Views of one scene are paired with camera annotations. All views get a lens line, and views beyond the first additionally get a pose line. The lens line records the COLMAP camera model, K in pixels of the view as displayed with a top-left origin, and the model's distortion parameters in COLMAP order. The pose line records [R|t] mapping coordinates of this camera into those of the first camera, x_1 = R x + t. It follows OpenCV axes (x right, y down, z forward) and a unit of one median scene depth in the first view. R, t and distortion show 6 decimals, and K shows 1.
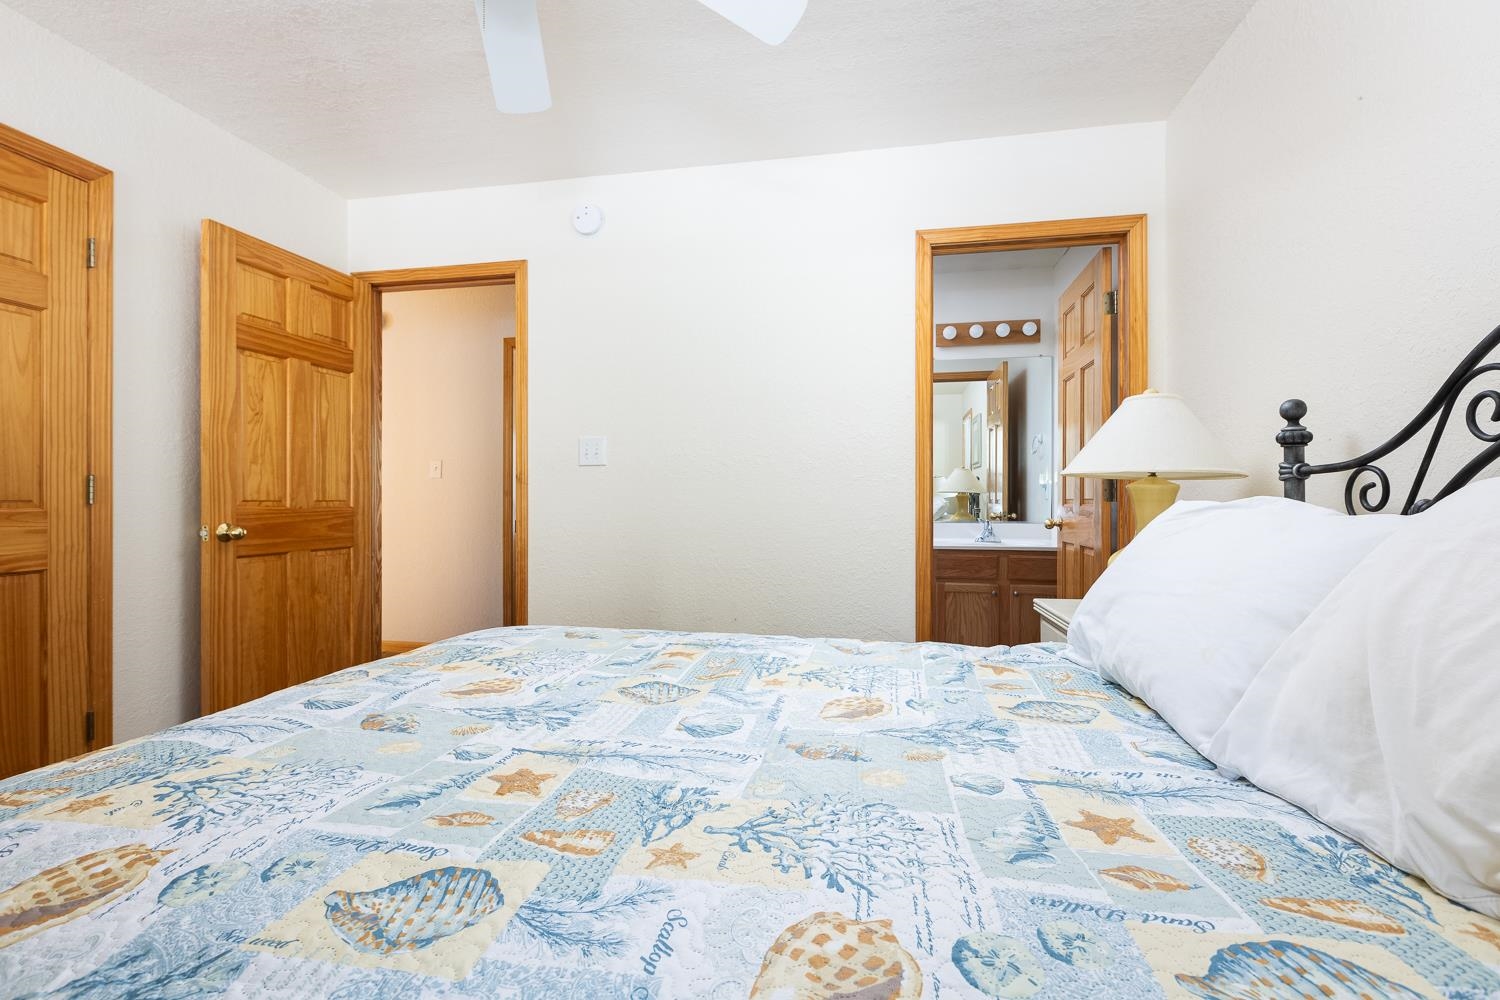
lens RADIAL K [[667.4, 0, 750.0], [0, 667.4, 500.0], [0, 0, 1]] dist [-0.001457, 0.000037]
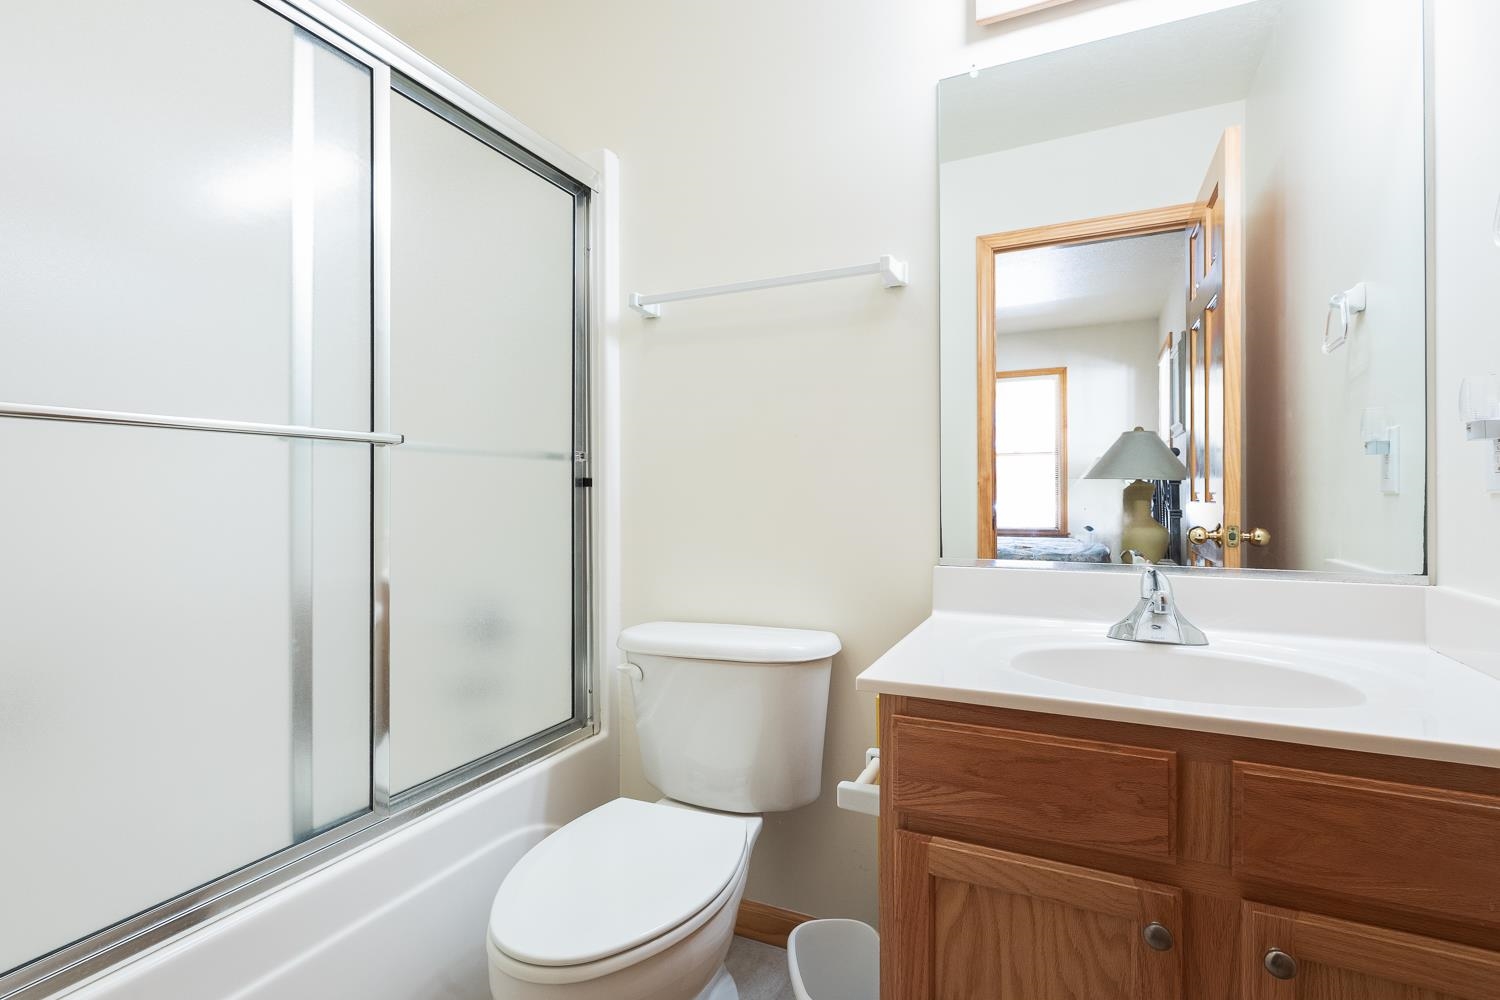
lens RADIAL K [[682.4, 0, 768.0], [0, 682.4, 504.0], [0, 0, 1]] dist [0.000304, -0.000149]
pose [[0.969734, 0.001171, -0.244163, 0.295541], [0.002463, 0.999891, 0.014578, 0.000040], [0.244153, -0.014738, 0.969625, 0.751794]]
